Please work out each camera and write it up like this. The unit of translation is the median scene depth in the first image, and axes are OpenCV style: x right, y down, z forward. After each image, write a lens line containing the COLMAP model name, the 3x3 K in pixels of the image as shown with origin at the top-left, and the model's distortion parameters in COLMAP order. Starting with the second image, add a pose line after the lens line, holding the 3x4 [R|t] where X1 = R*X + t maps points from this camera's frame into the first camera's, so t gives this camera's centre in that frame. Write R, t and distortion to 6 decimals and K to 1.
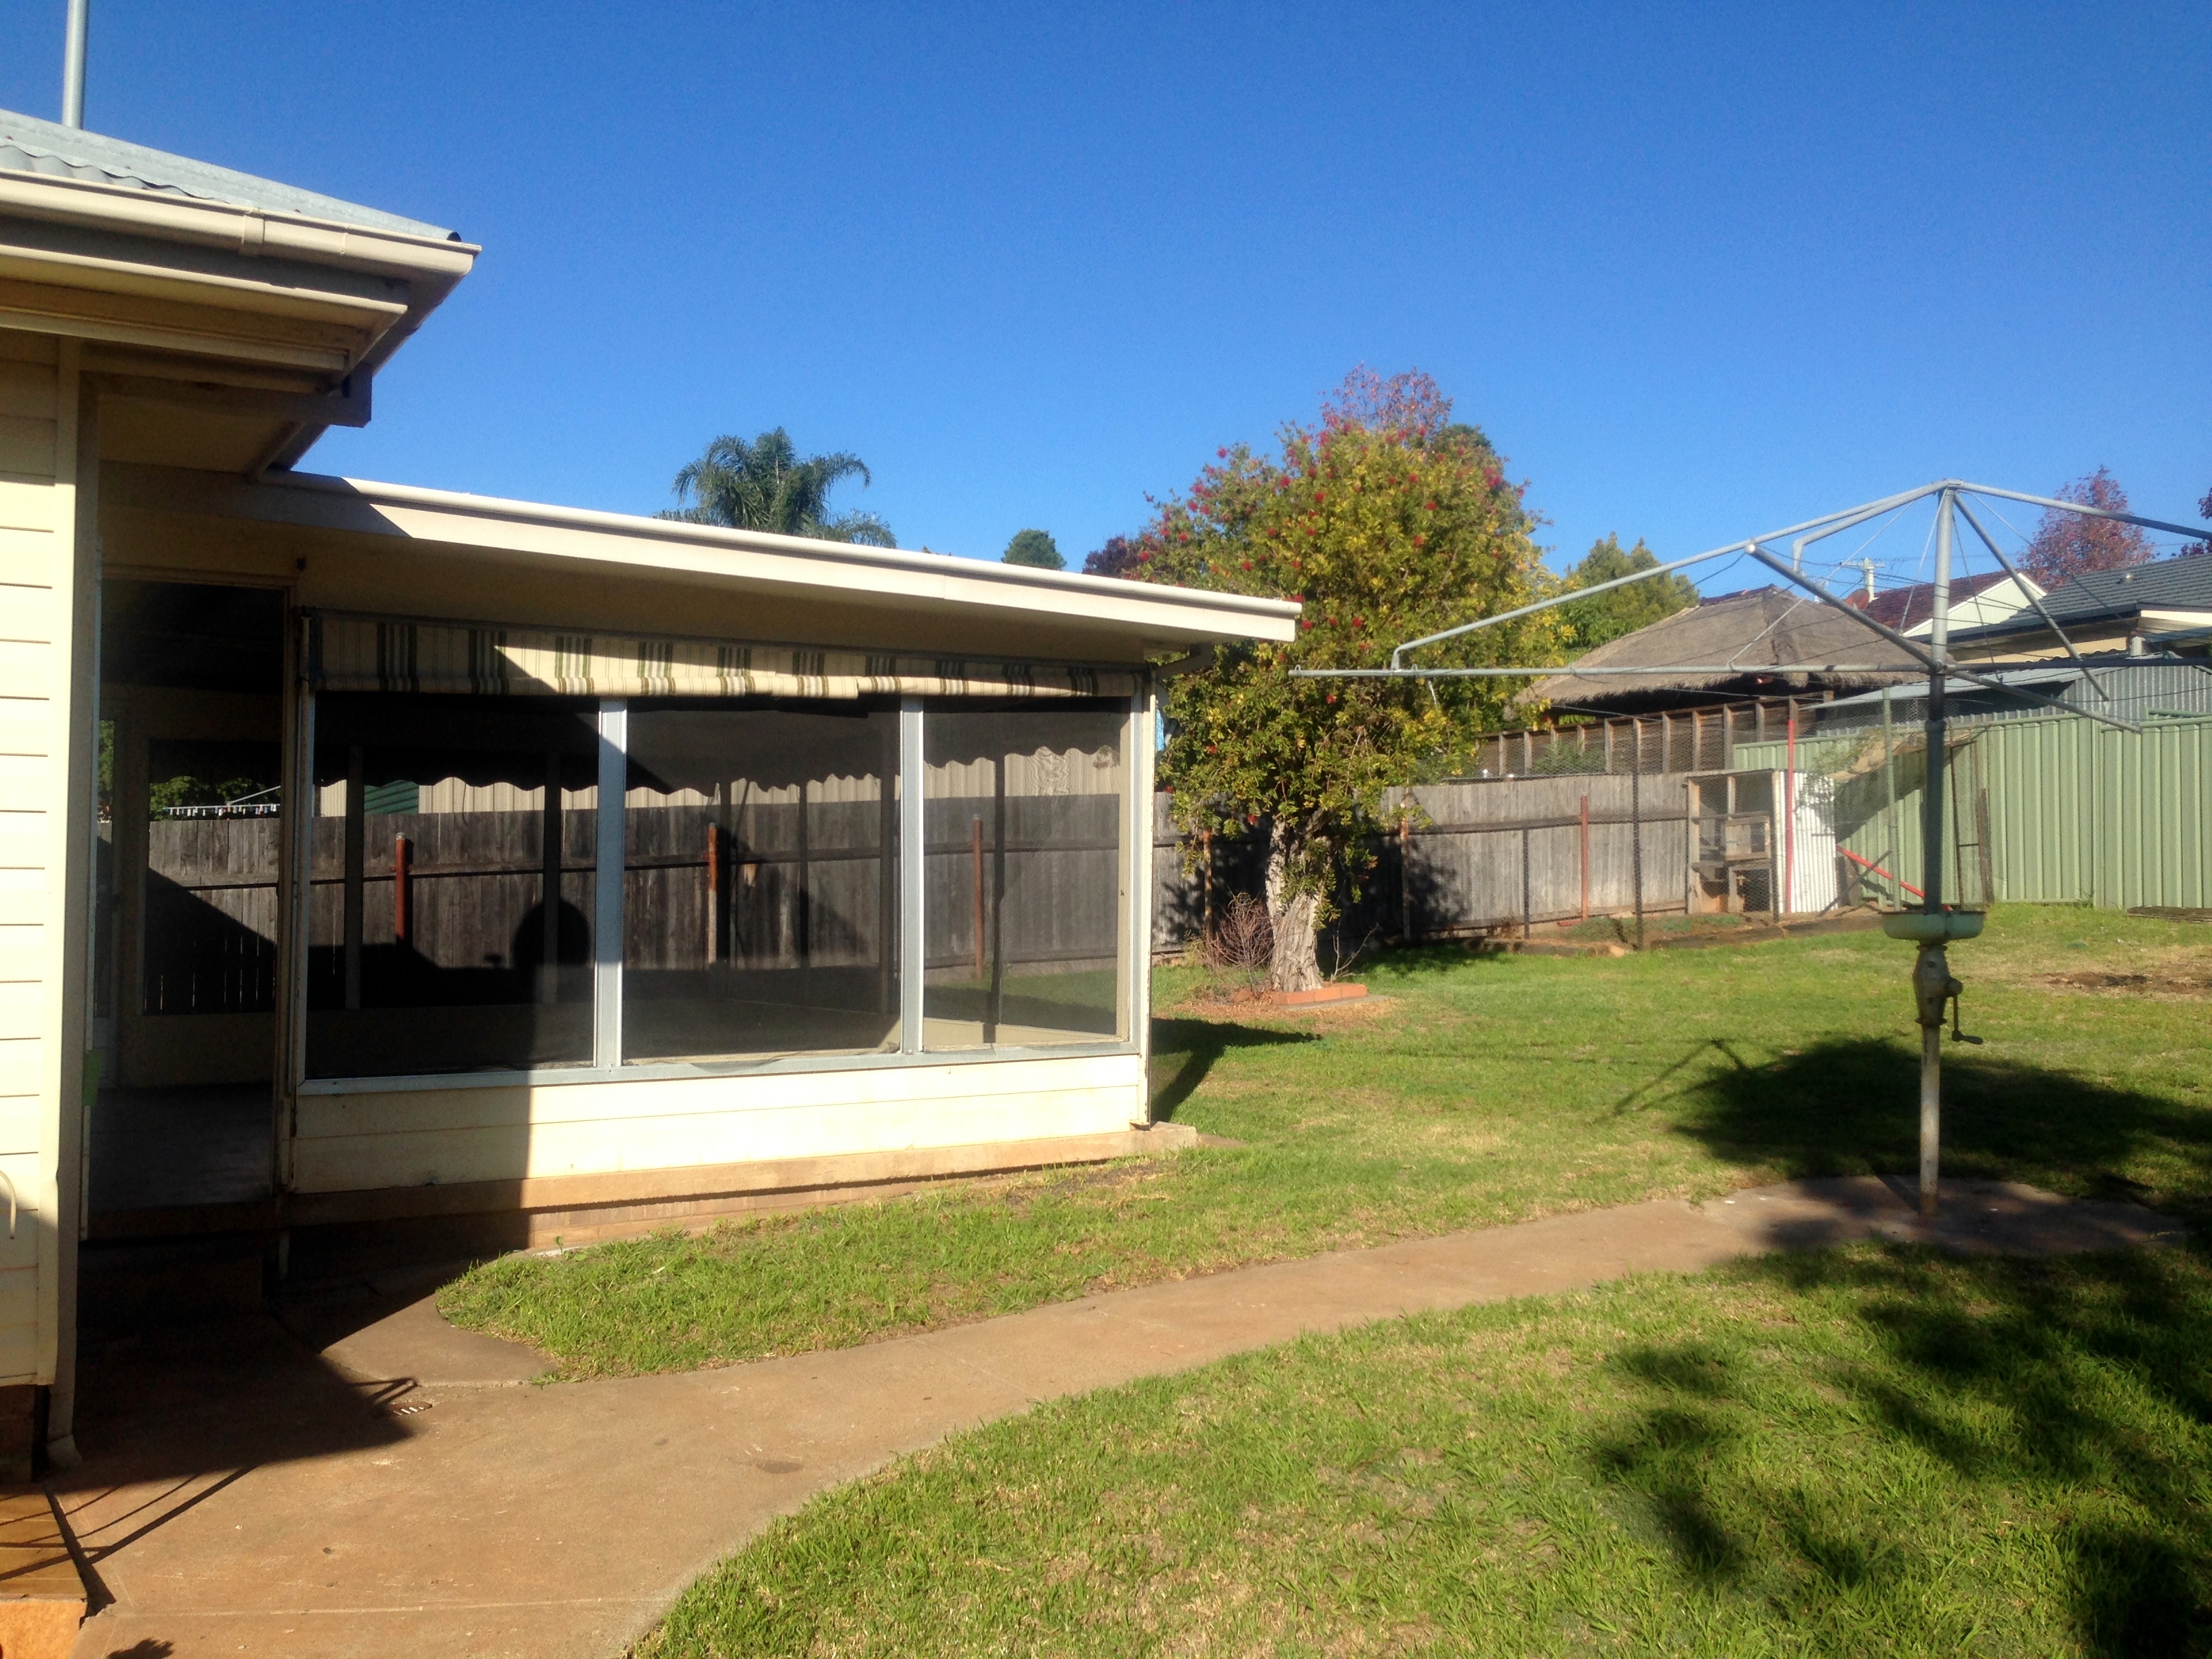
lens RADIAL K [[2021.9, 0, 1106.0], [0, 2021.9, 829.5], [0, 0, 1]] dist [0.079224, -0.166317]
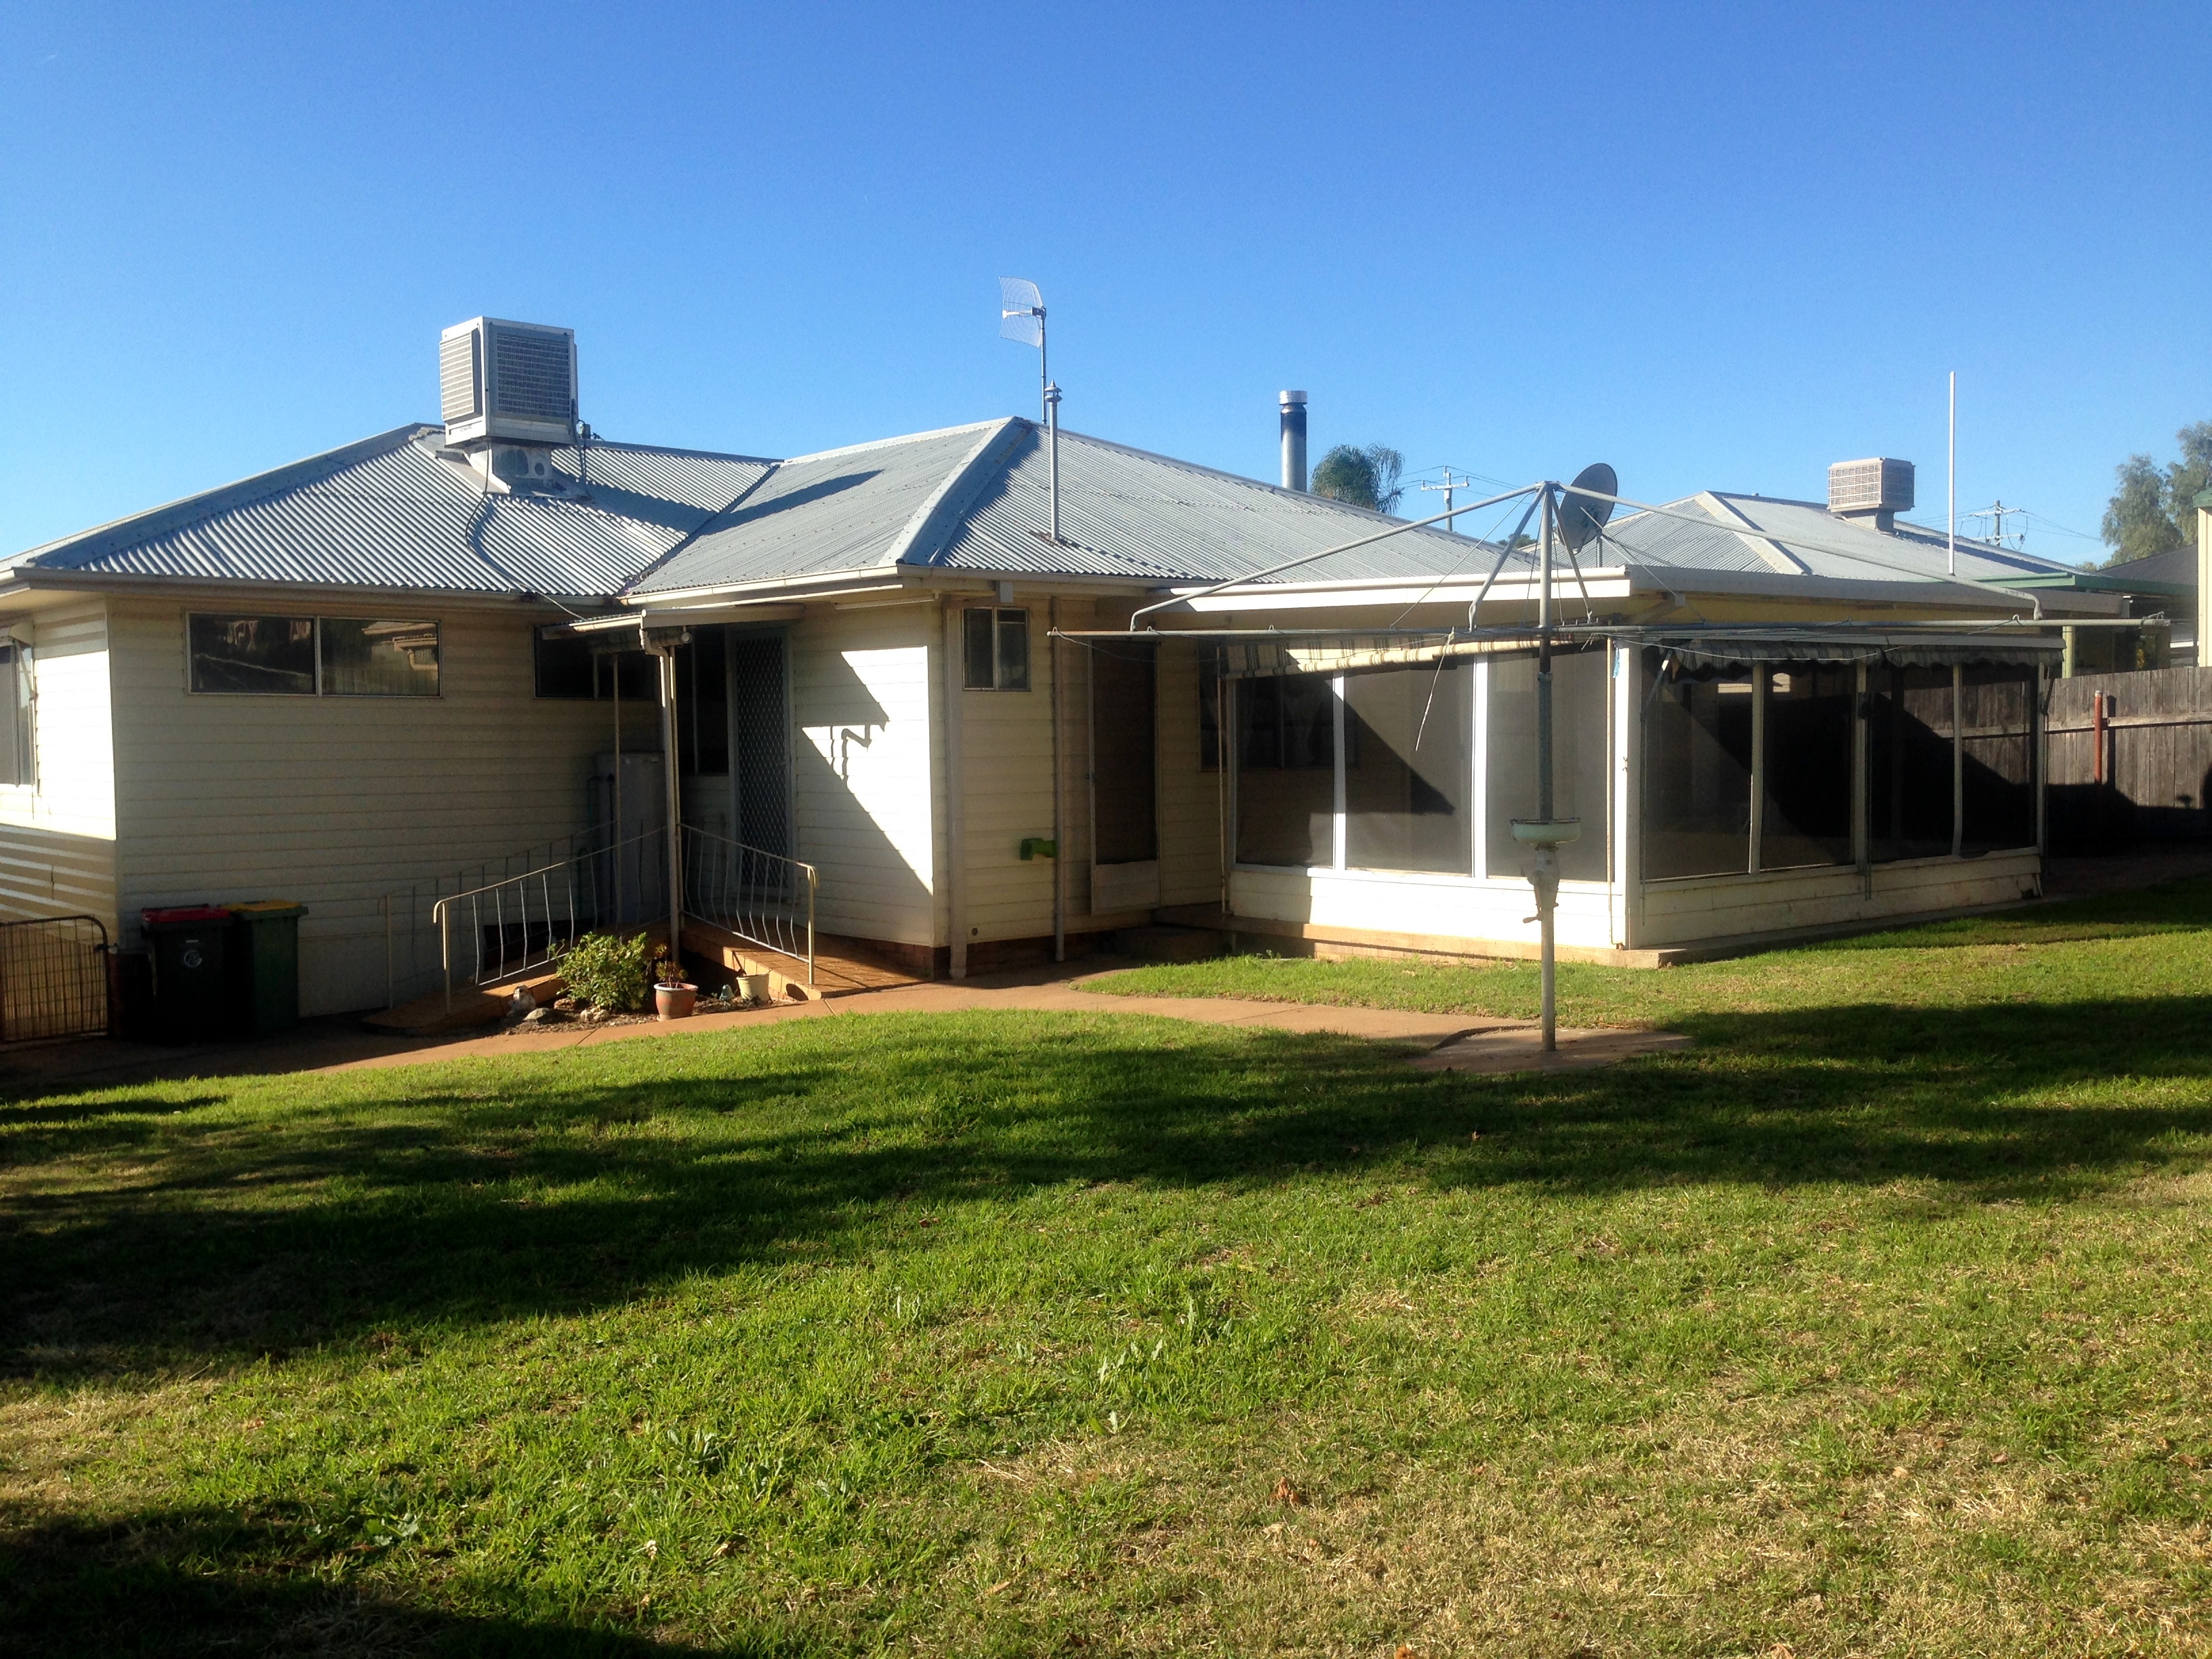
lens RADIAL K [[2021.9, 0, 1106.0], [0, 2021.9, 829.5], [0, 0, 1]] dist [0.079224, -0.166317]
pose [[0.159783, 0.054093, -0.985669, 1.507571], [0.052039, 0.996648, 0.063131, -0.046949], [0.985780, -0.061381, 0.156432, 0.483487]]
